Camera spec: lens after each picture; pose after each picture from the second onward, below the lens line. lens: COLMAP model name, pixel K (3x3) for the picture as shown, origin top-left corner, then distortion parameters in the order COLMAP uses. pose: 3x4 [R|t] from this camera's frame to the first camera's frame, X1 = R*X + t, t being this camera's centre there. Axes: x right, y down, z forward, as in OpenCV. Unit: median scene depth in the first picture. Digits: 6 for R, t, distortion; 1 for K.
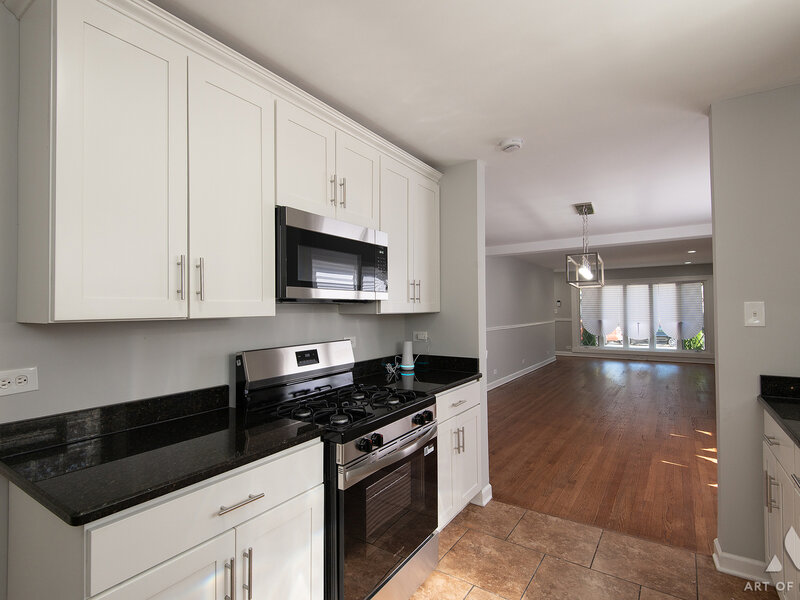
lens RADIAL K [[373.7, 0, 398.6], [0, 373.7, 316.1], [0, 0, 1]] dist [-0.003997, -0.000523]
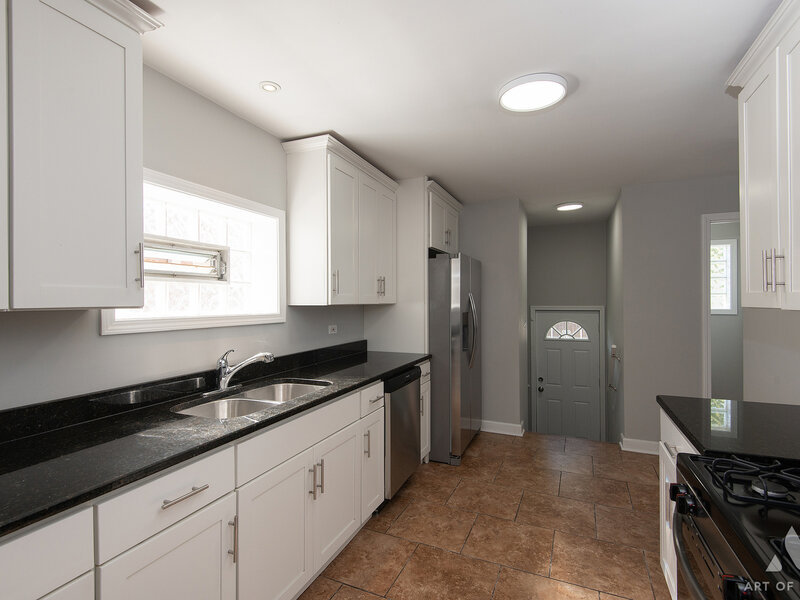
lens RADIAL K [[404.6, 0, 395.7], [0, 404.6, 300.6], [0, 0, 1]] dist [0.003084, 0.000077]
pose [[0.975862, 0.003472, 0.218362, -0.162411], [-0.000888, 0.999928, -0.011931, 0.002110], [-0.218388, 0.011449, 0.975795, -0.223436]]
